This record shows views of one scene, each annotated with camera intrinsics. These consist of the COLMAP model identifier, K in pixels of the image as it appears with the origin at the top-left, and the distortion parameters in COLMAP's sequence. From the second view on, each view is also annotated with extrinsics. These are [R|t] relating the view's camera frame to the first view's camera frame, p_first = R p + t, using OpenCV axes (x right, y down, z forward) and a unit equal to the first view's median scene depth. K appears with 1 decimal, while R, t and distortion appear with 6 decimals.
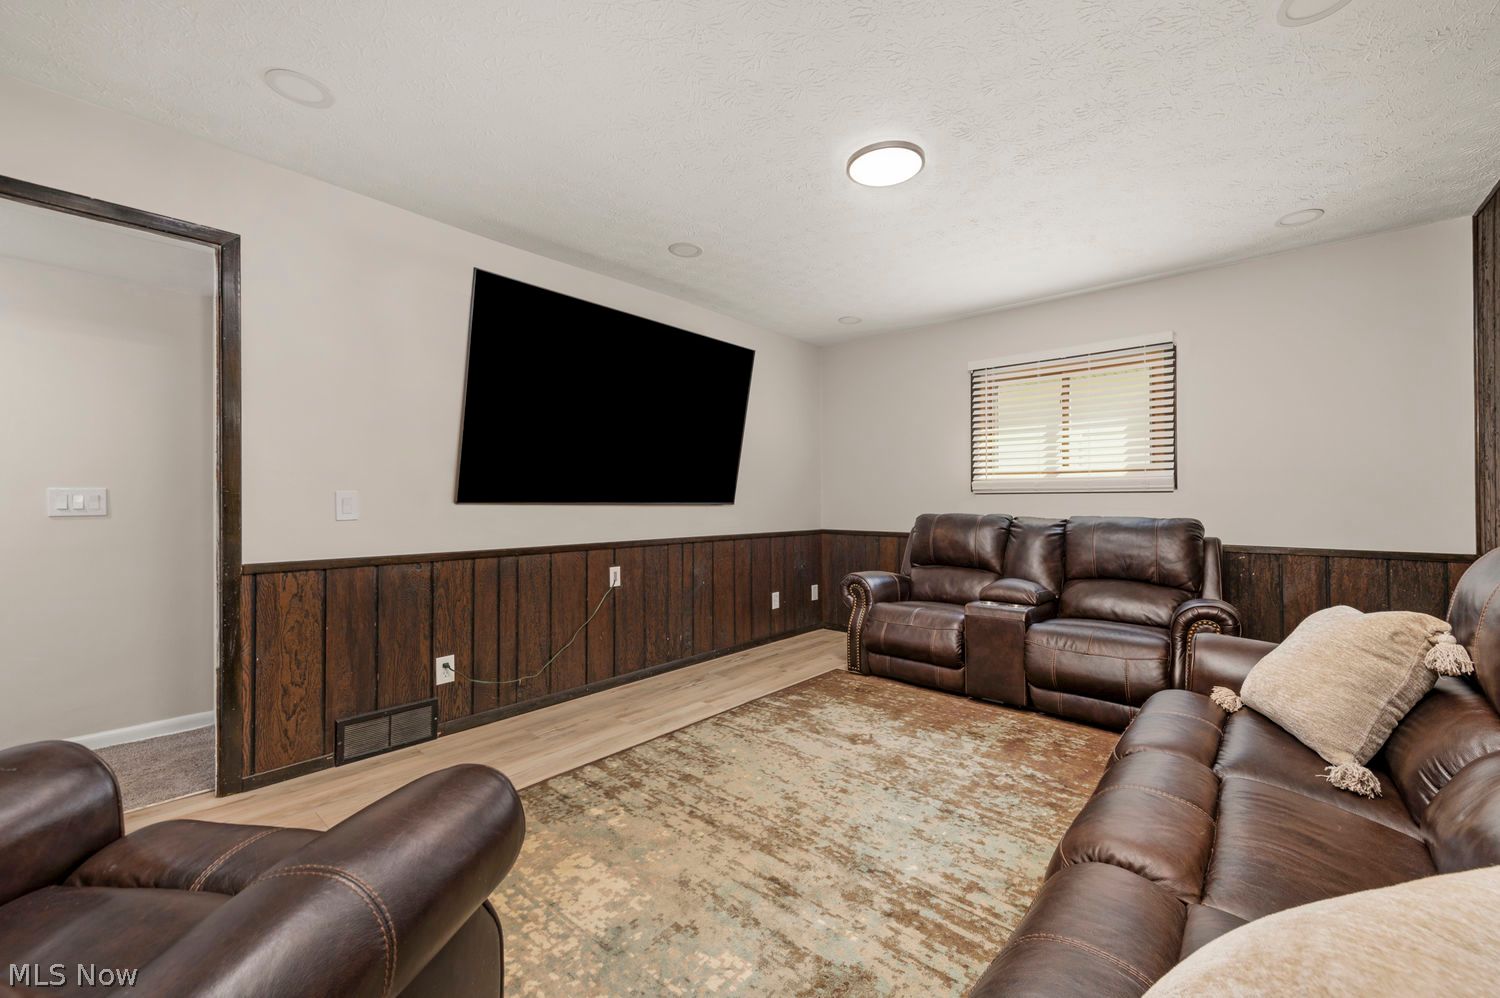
lens RADIAL K [[604.4, 0, 746.6], [0, 604.4, 492.9], [0, 0, 1]] dist [0.017284, -0.000314]
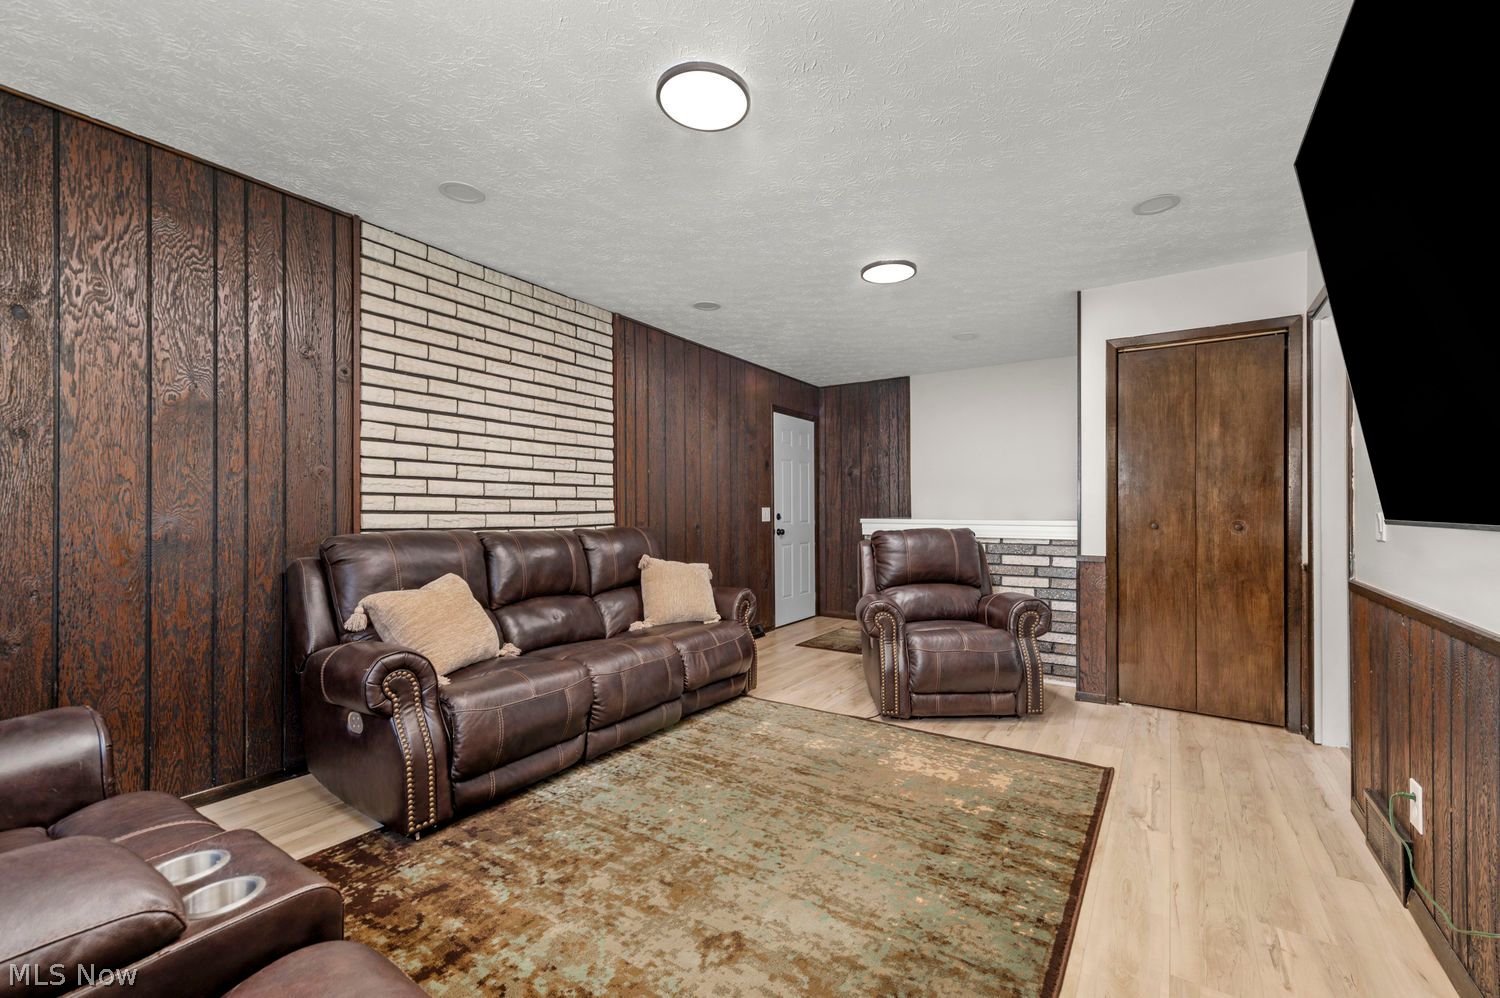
lens RADIAL K [[604.4, 0, 759.2], [0, 604.4, 510.8], [0, 0, 1]] dist [0.017284, -0.000314]
pose [[-0.989560, -0.007259, -0.143939, 0.243872], [-0.005309, 0.999889, -0.013928, 0.011952], [0.144024, -0.013018, -0.989489, 1.593242]]
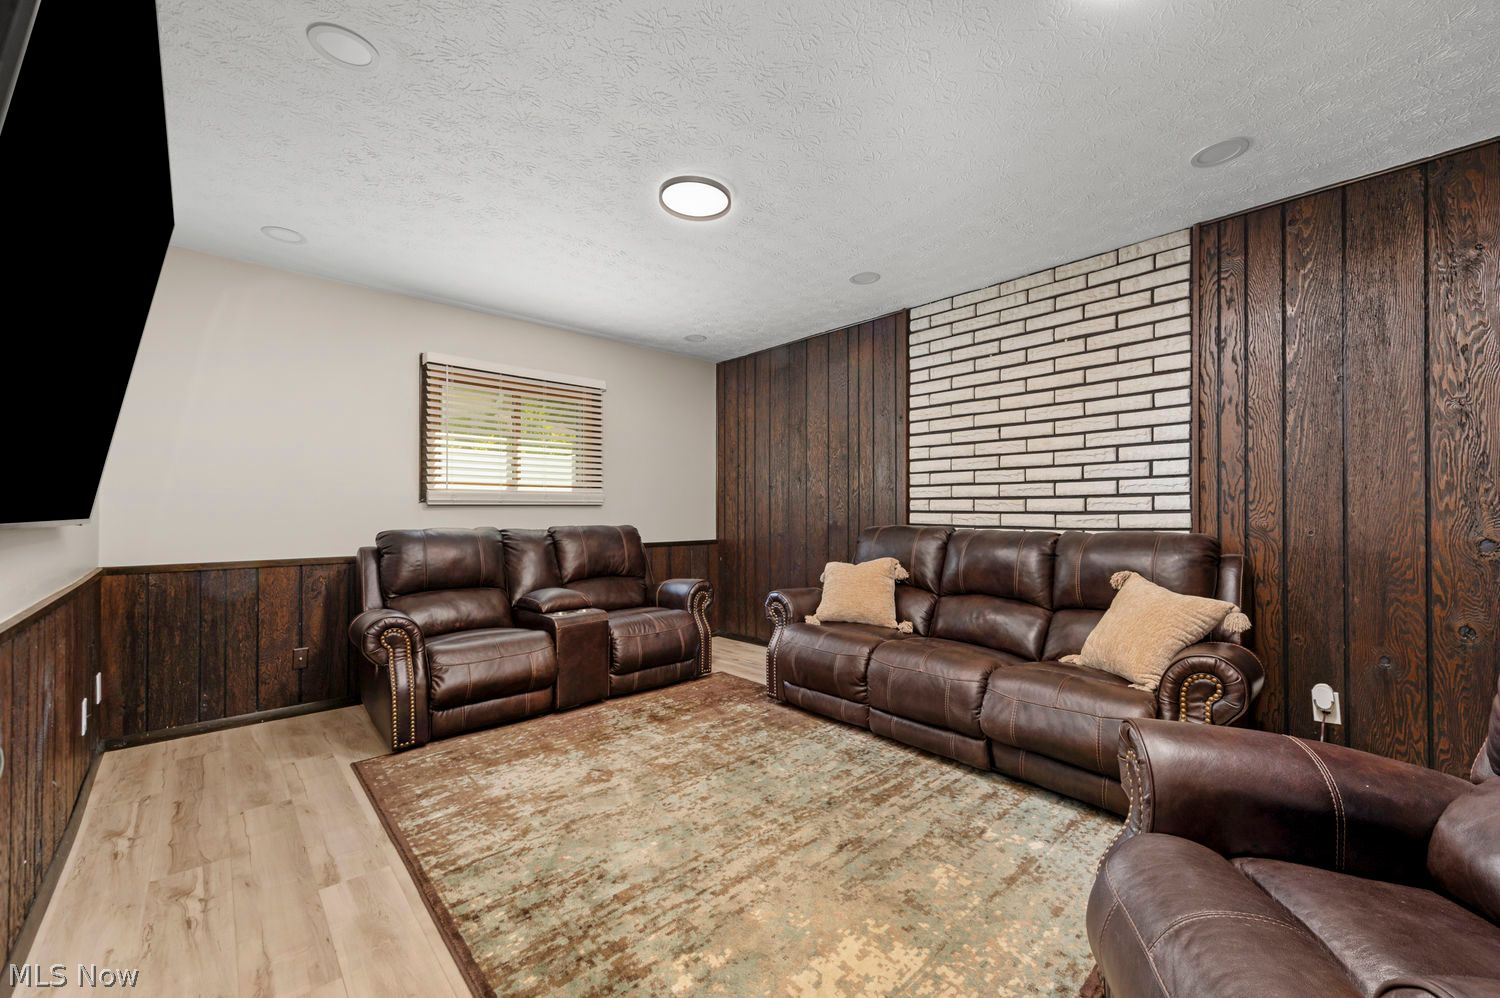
lens RADIAL K [[604.4, 0, 793.4], [0, 604.4, 508.4], [0, 0, 1]] dist [0.017284, -0.000314]
pose [[0.063005, 0.002310, 0.998011, -0.719609], [-0.013058, 0.999914, -0.001490, 0.001162], [-0.997928, -0.012938, 0.063029, 0.668263]]
